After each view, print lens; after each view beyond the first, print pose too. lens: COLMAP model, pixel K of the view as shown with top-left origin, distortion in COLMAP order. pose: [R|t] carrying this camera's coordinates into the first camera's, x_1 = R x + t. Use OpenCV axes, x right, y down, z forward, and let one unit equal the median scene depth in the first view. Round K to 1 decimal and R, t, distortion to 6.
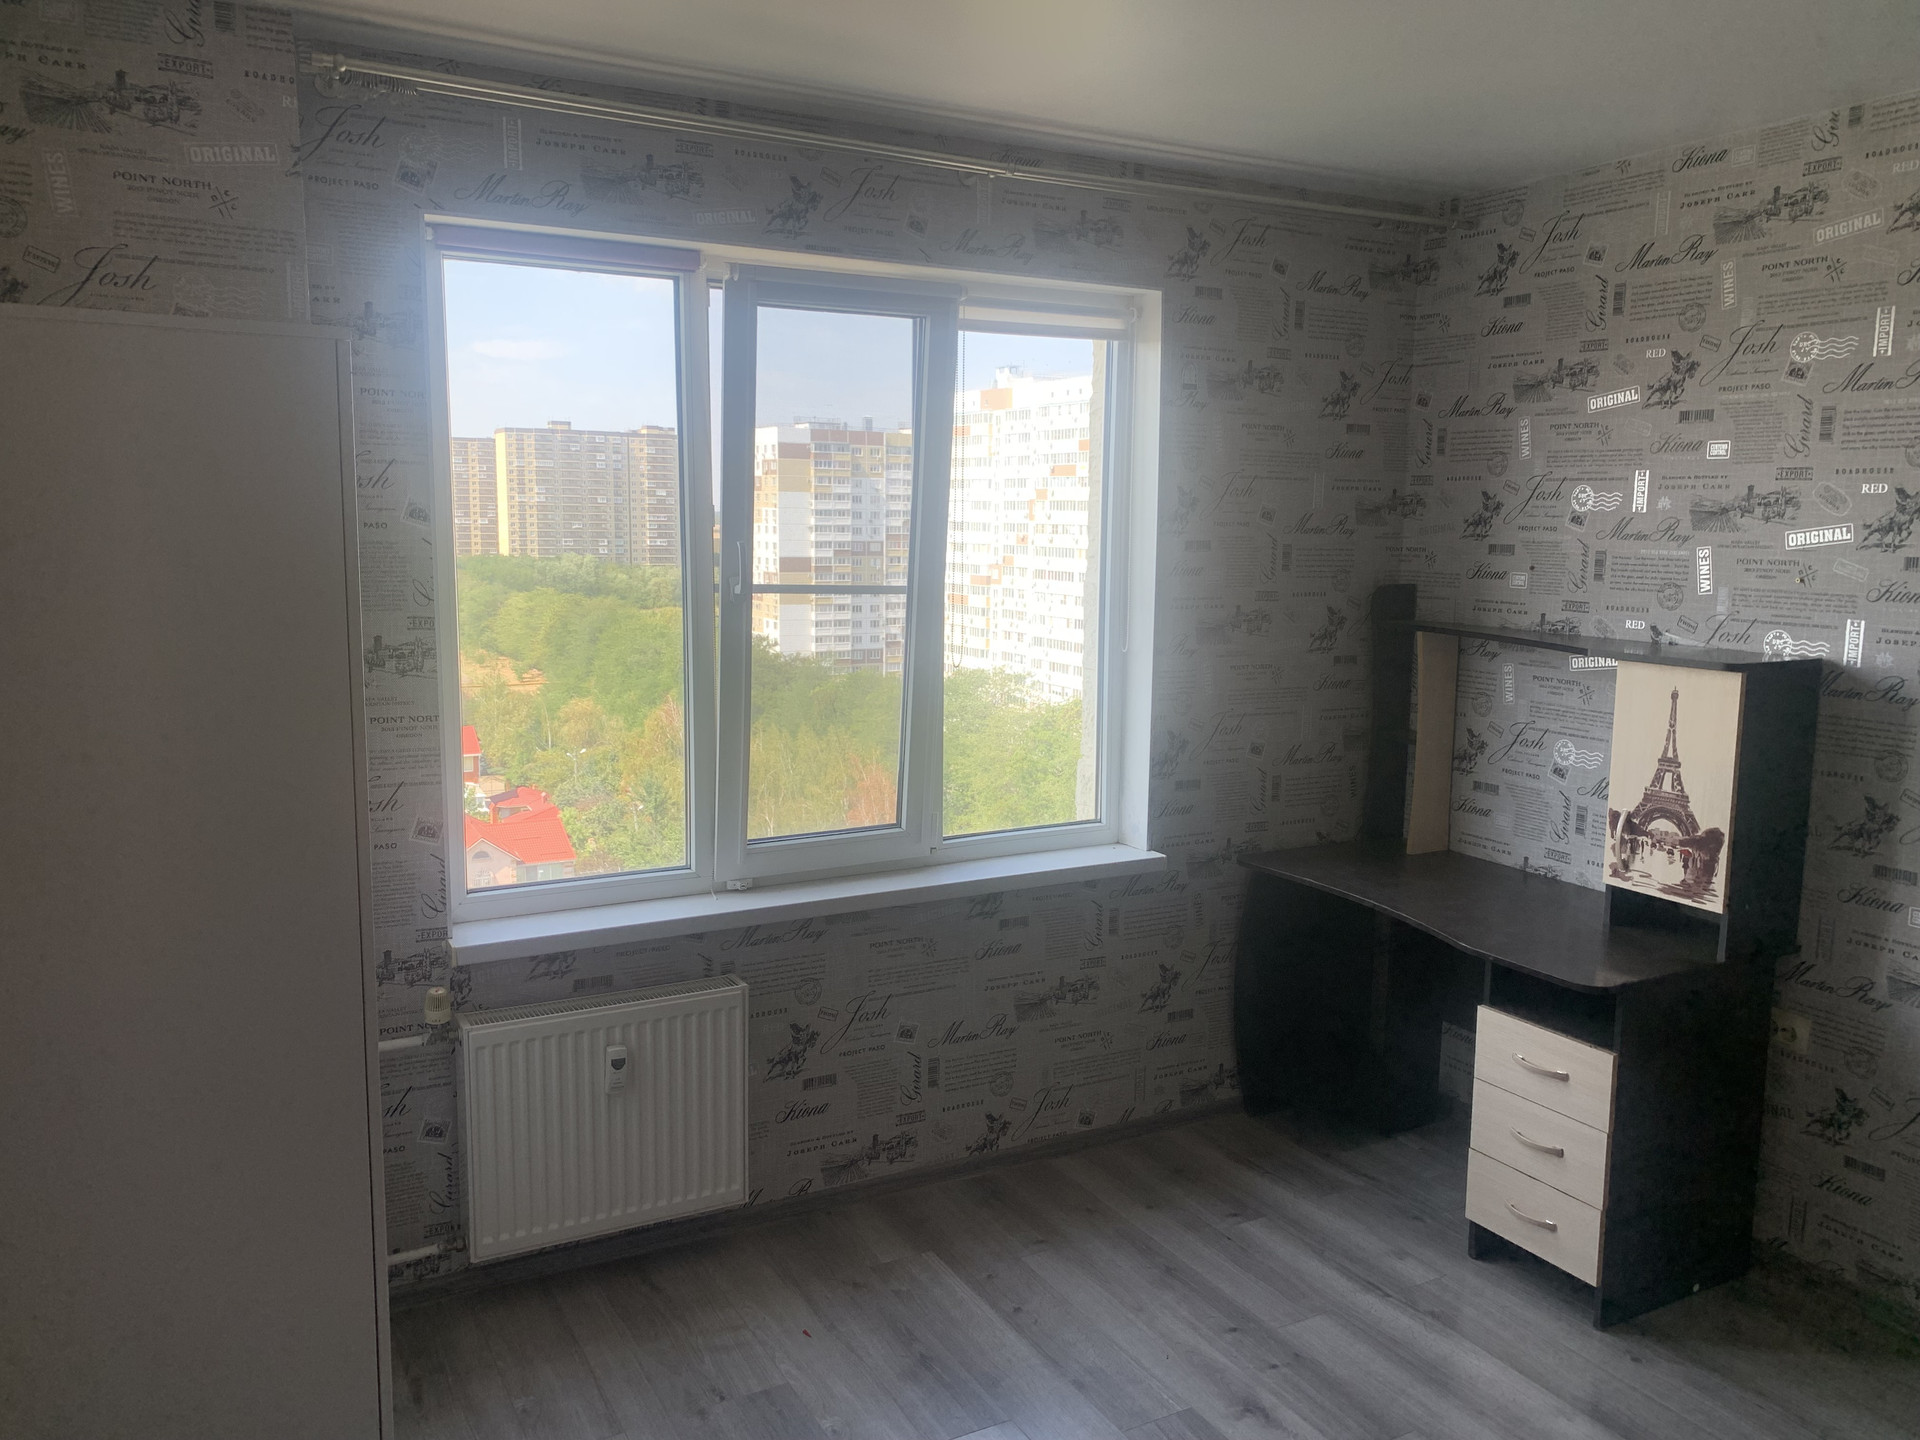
lens RADIAL K [[1485.2, 0, 970.0], [0, 1485.2, 699.7], [0, 0, 1]] dist [0.047439, -0.043427]
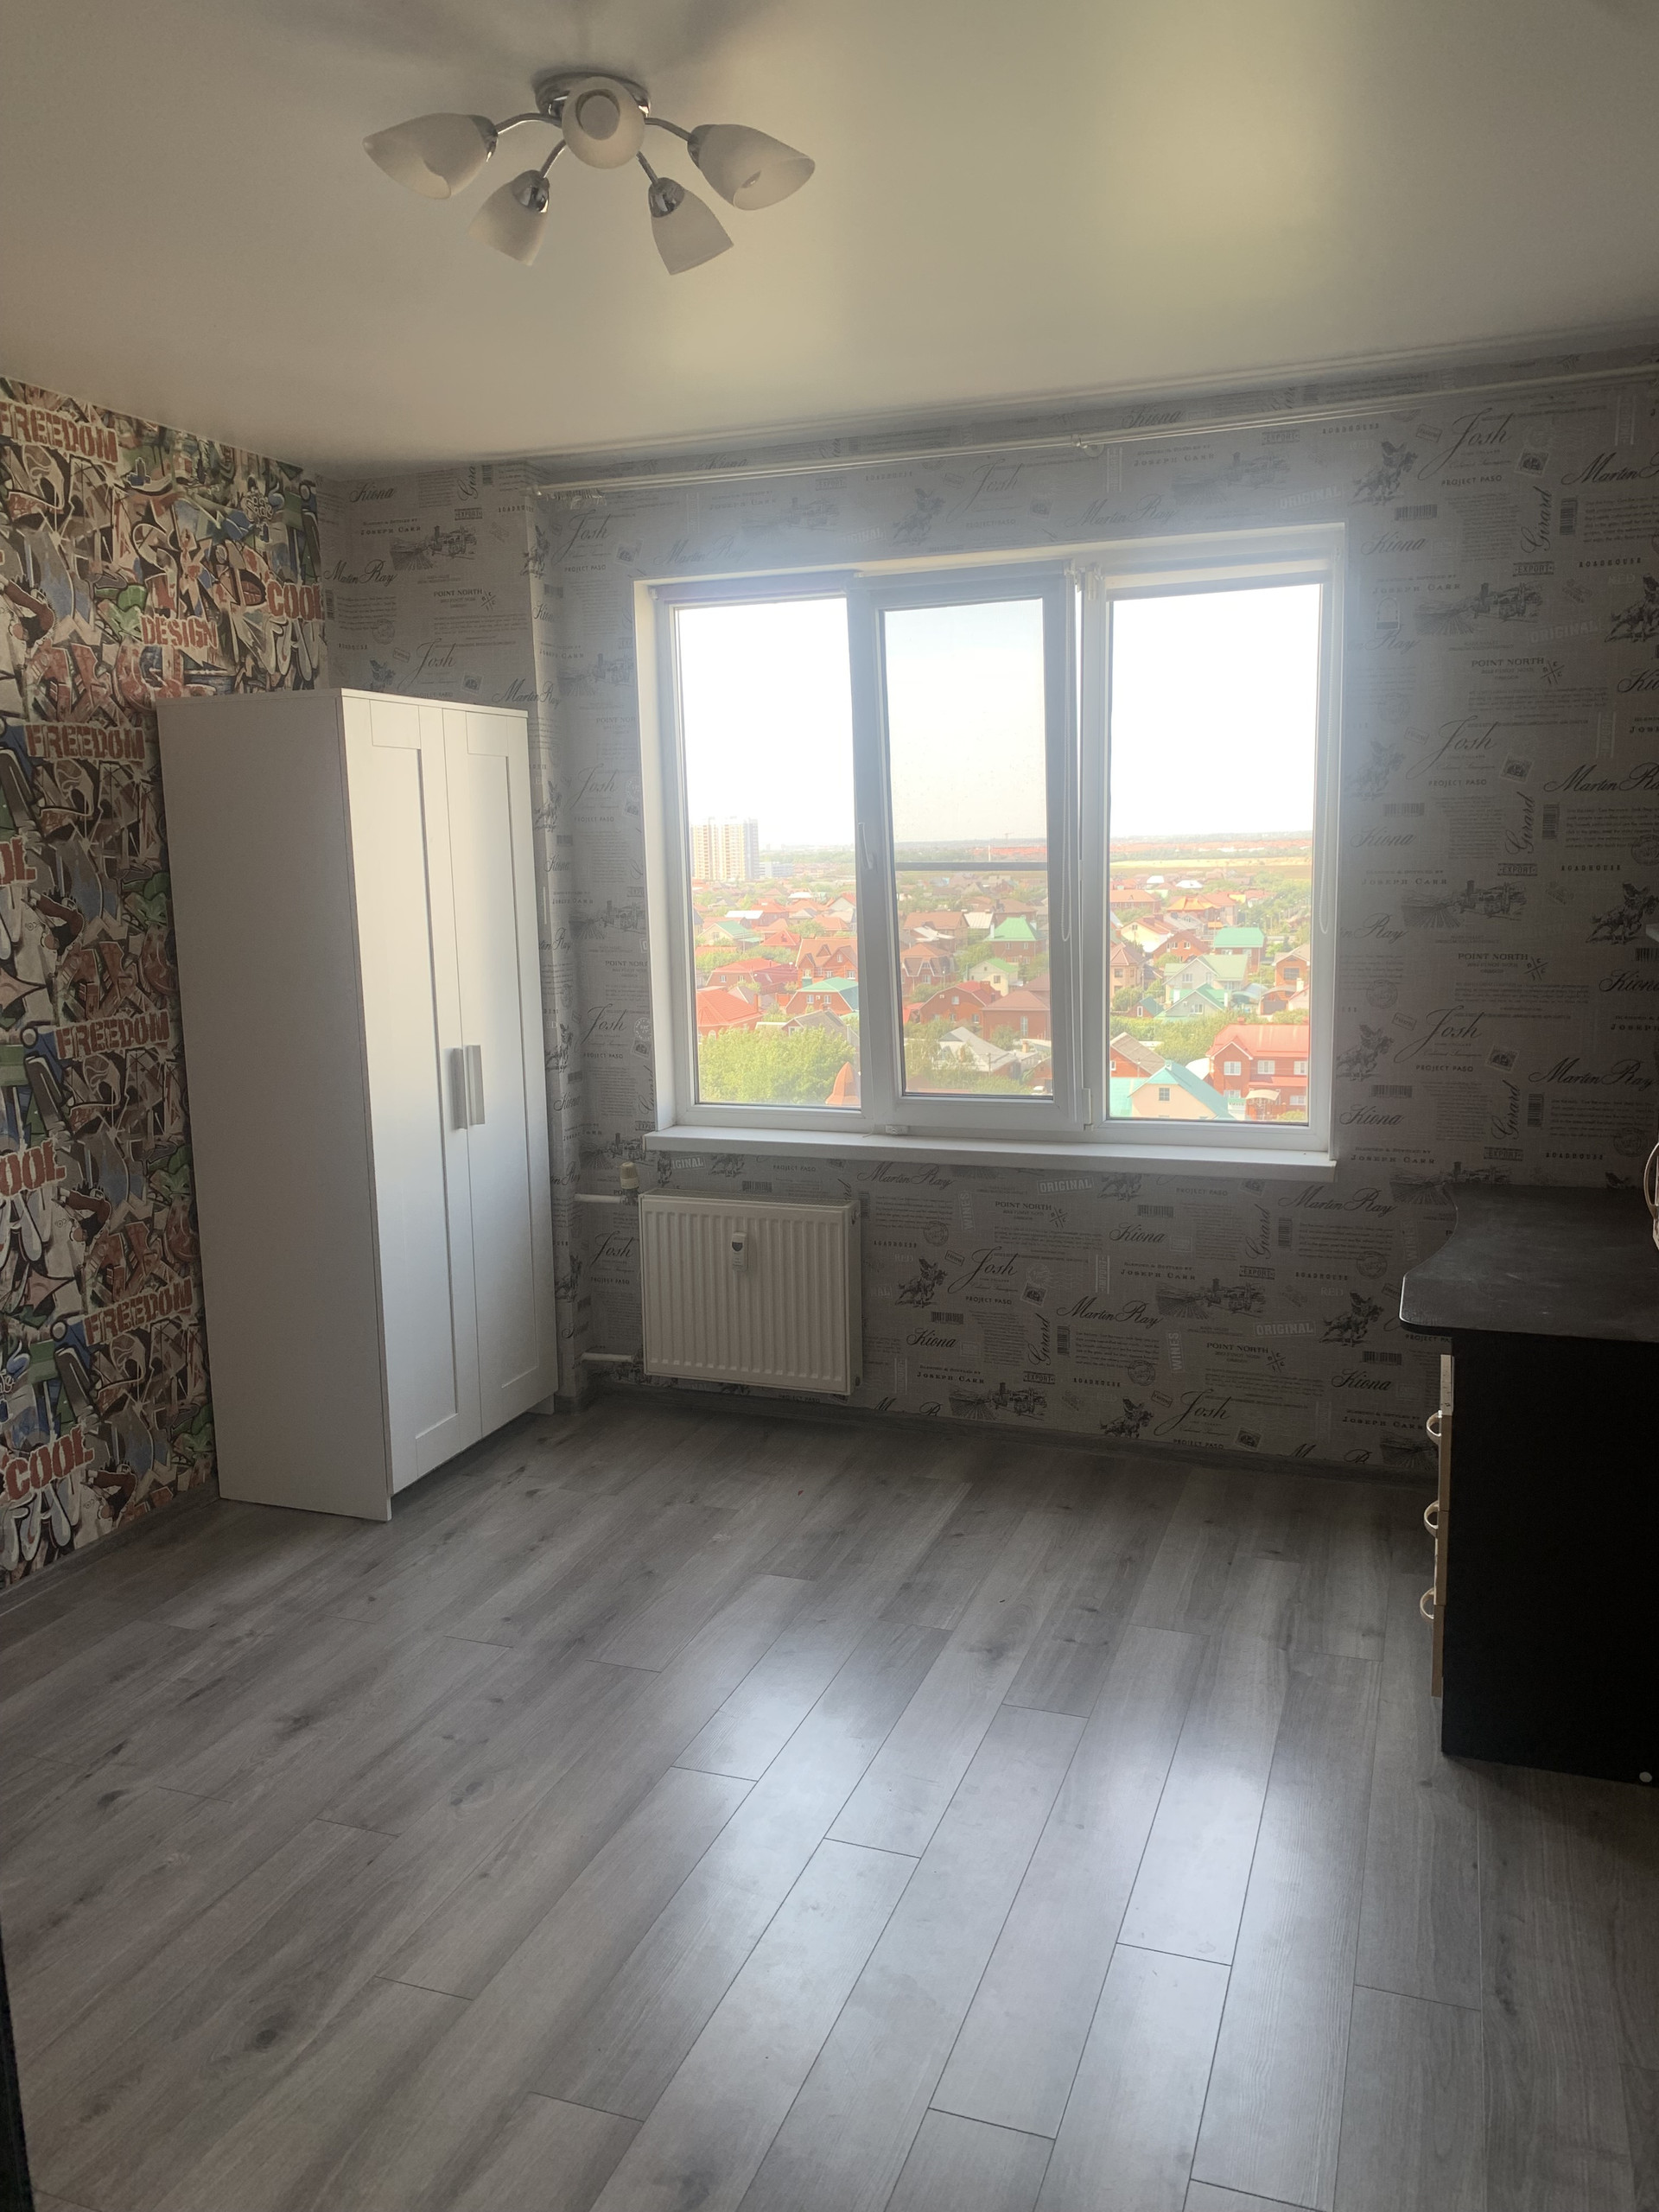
lens RADIAL K [[1711.1, 0, 838.2], [0, 1711.1, 1104.8], [0, 0, 1]] dist [0.047439, -0.043427]
pose [[0.644723, 0.087916, -0.759344, 0.796093], [-0.067633, 0.996029, 0.057895, 0.033267], [0.761419, 0.014031, 0.648109, 0.123233]]
